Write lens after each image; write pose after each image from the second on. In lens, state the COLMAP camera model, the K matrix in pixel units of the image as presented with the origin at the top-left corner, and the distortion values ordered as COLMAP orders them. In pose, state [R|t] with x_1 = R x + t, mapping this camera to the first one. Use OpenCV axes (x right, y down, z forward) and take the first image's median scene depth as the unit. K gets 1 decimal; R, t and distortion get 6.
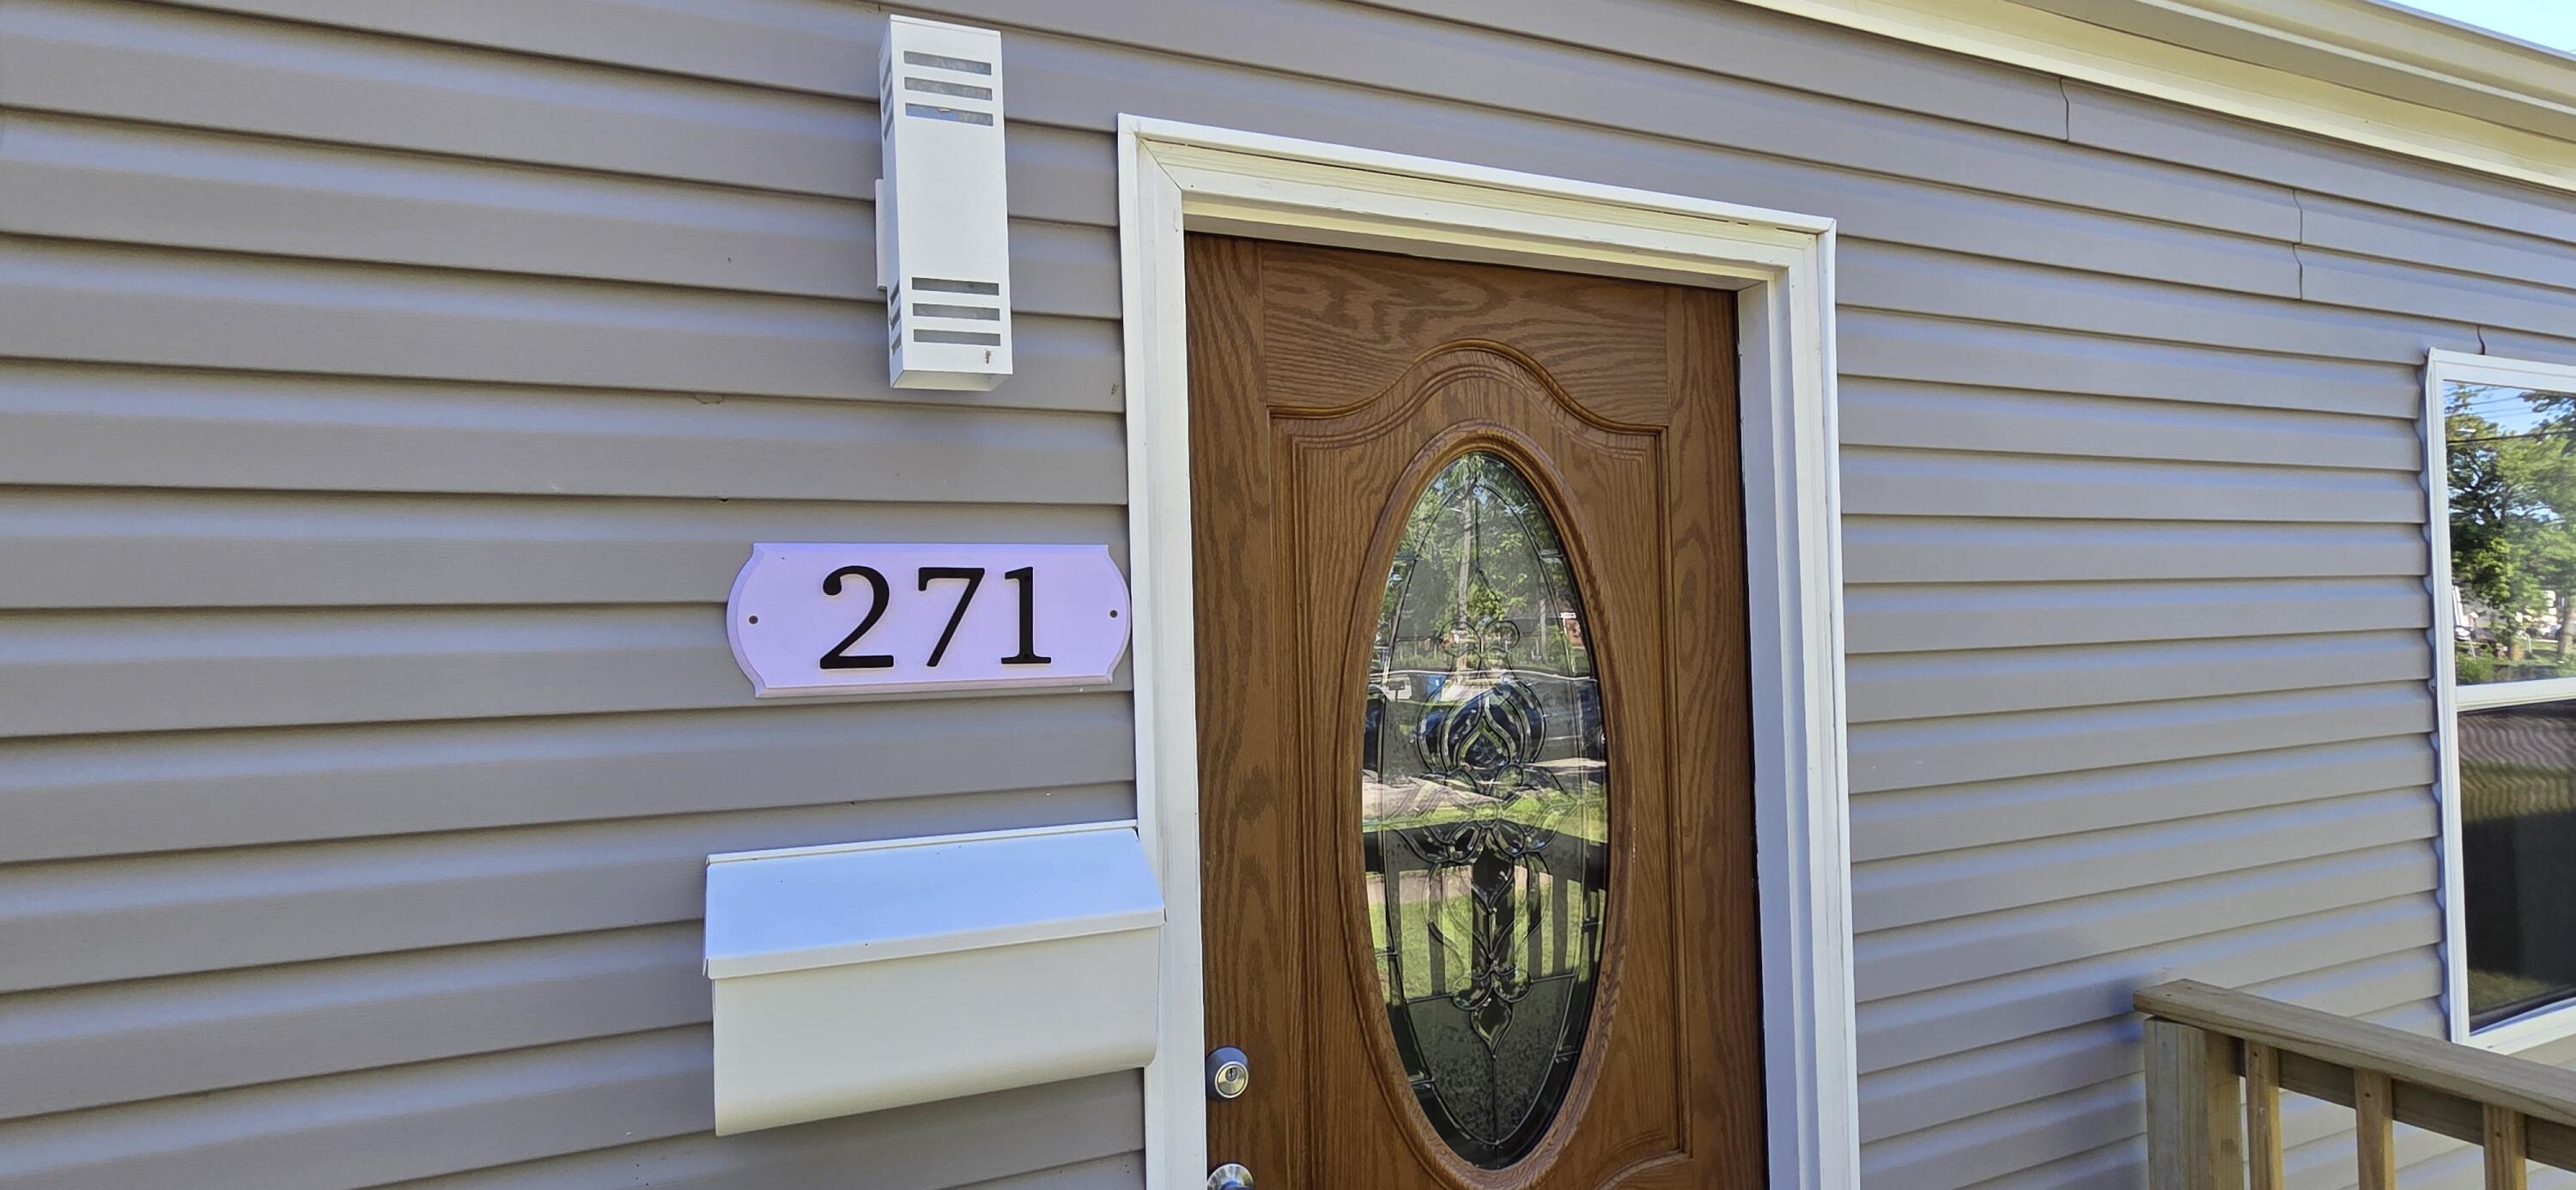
lens RADIAL K [[1255.6, 0, 1288.0], [0, 1255.6, 595.0], [0, 0, 1]] dist [0.000082, -0.000184]
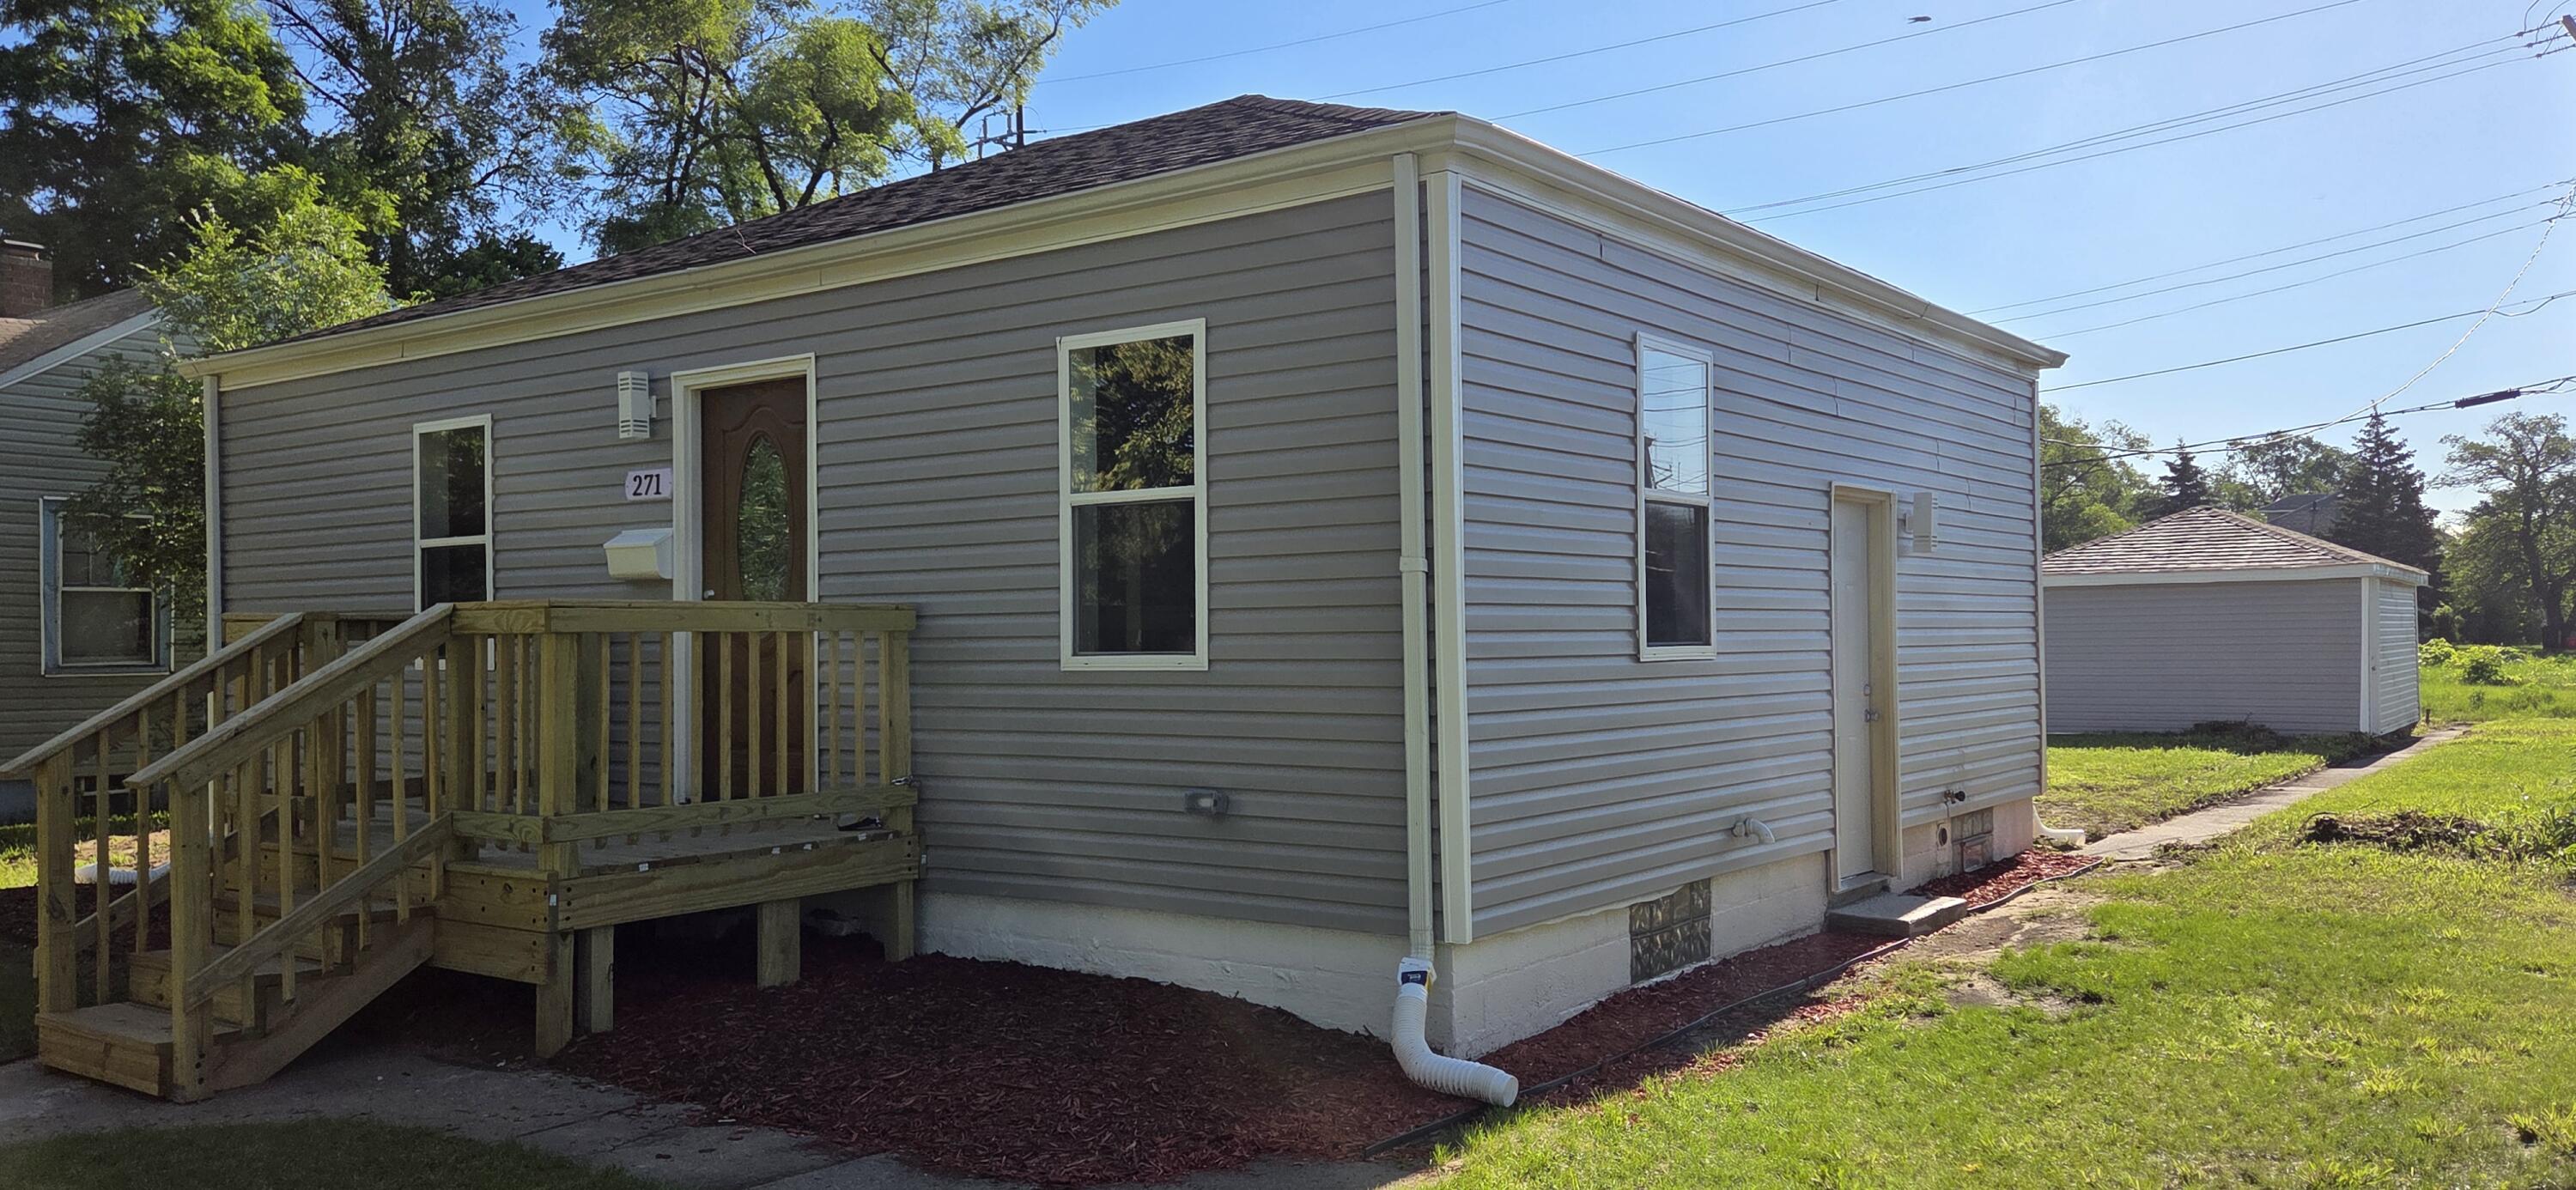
lens RADIAL K [[1947.4, 0, 1288.0], [0, 1947.4, 595.0], [0, 0, 1]] dist [-0.000105, -0.000045]
pose [[0.499095, -0.005010, -0.866533, 5.775007], [0.017716, 0.999833, 0.004423, 0.349512], [0.866366, -0.017559, 0.499101, -0.473954]]
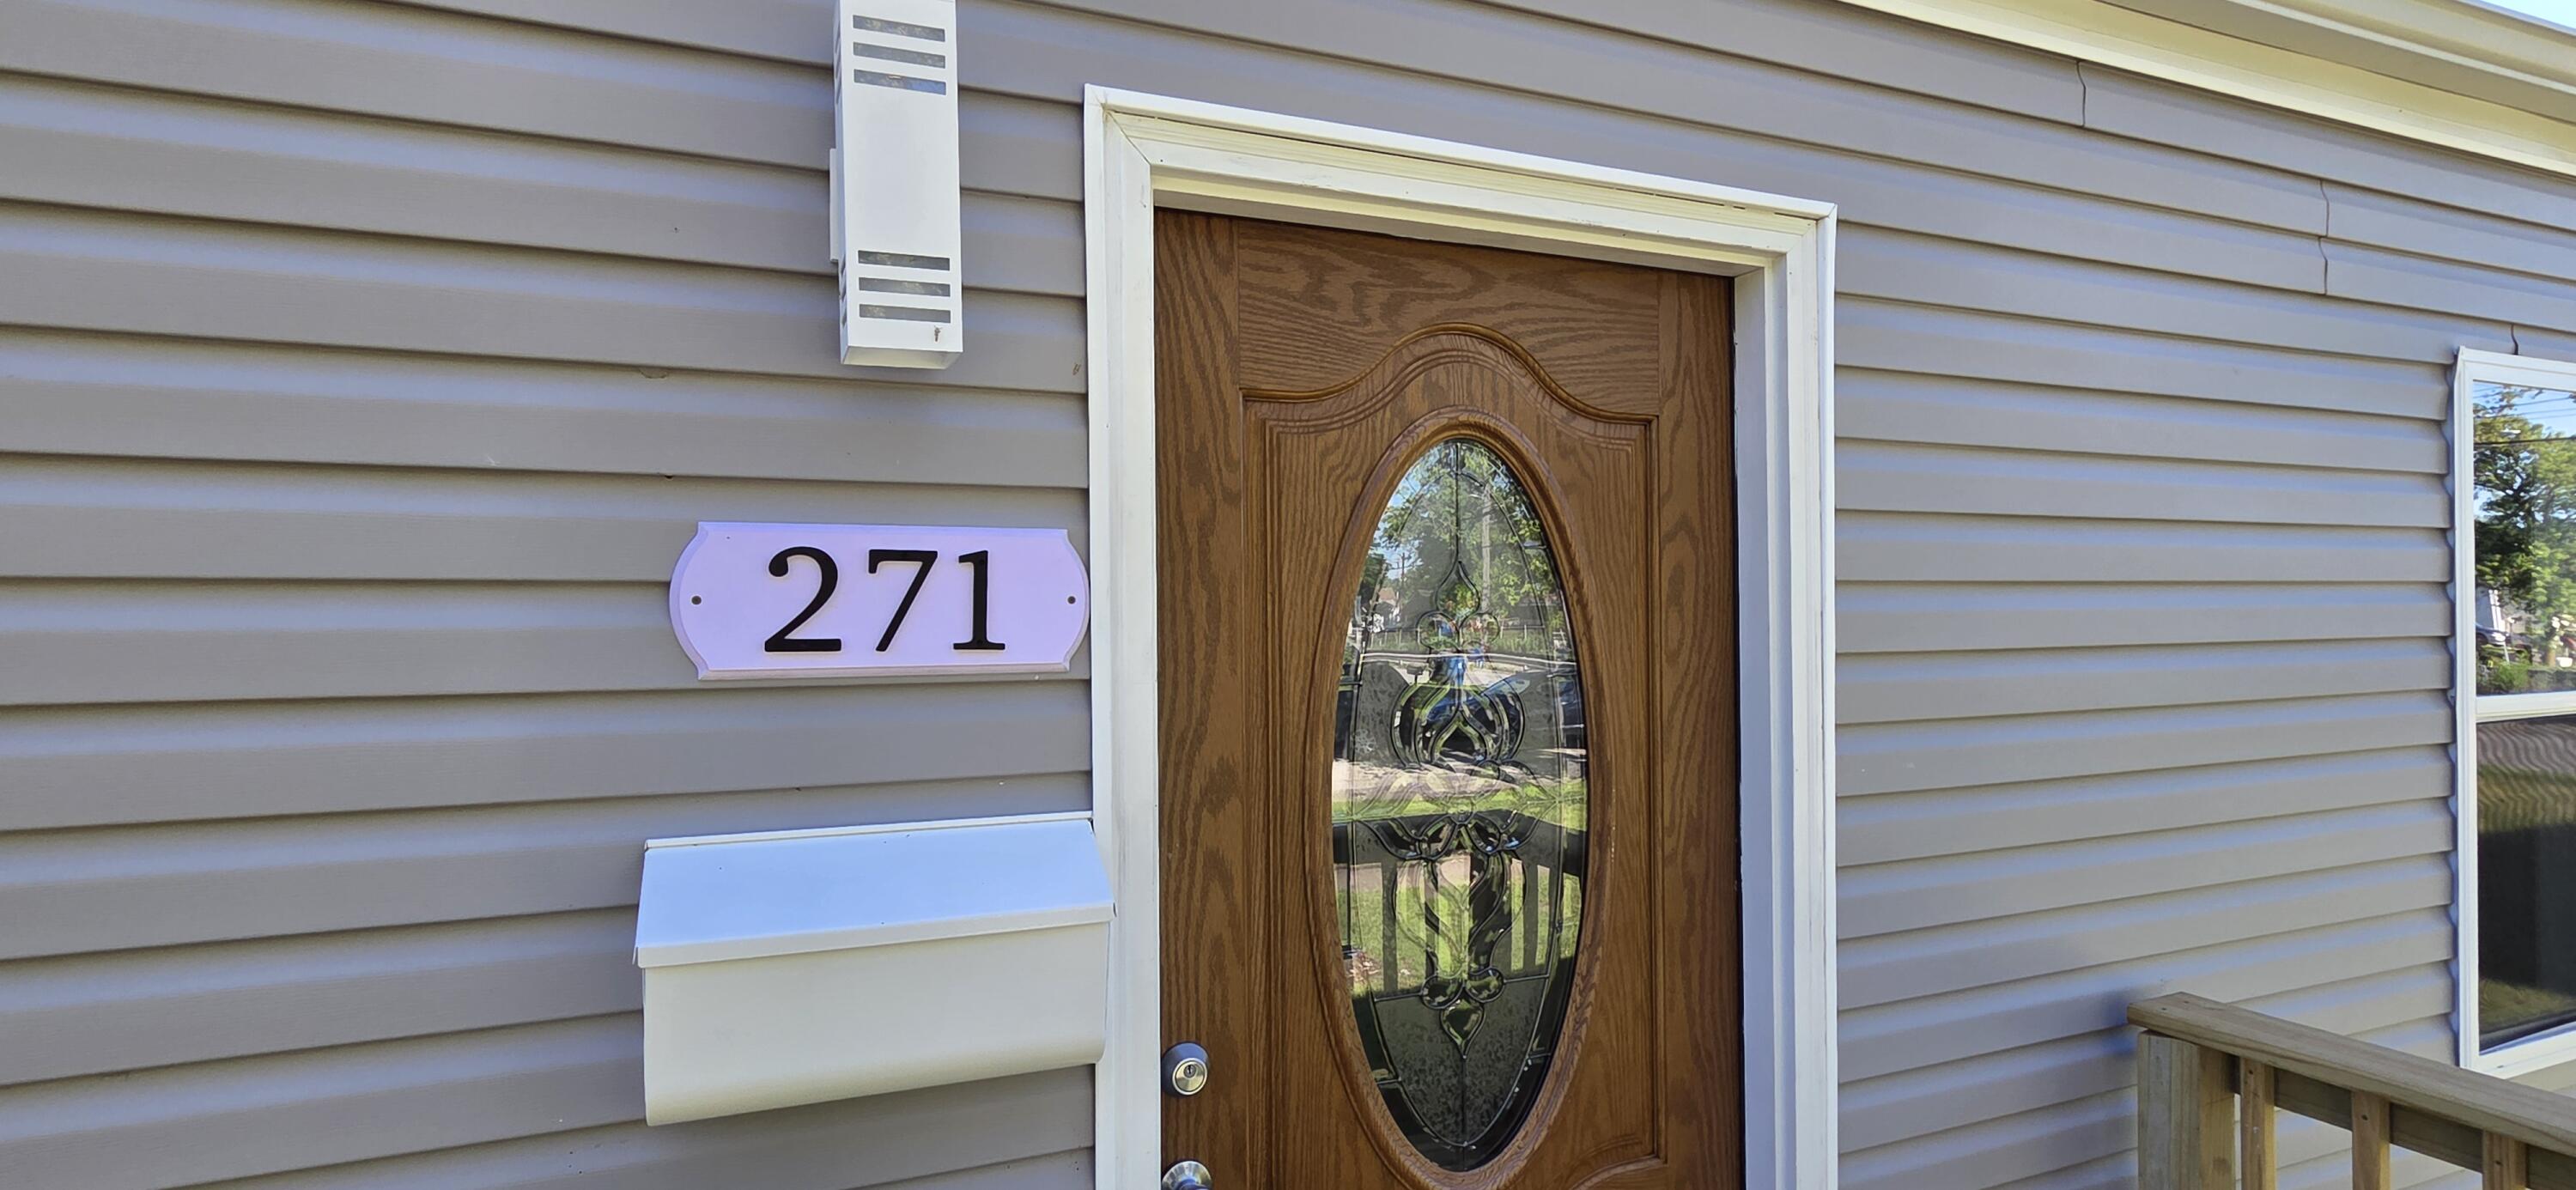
lens RADIAL K [[1258.1, 0, 1290.1], [0, 1258.1, 595.0], [0, 0, 1]] dist [-0.000680, 0.000539]
pose [[0.999728, 0.018291, -0.014471, 0.036795], [-0.018081, 0.999731, 0.014537, -0.005083], [0.014733, -0.014271, 0.999790, 0.021283]]
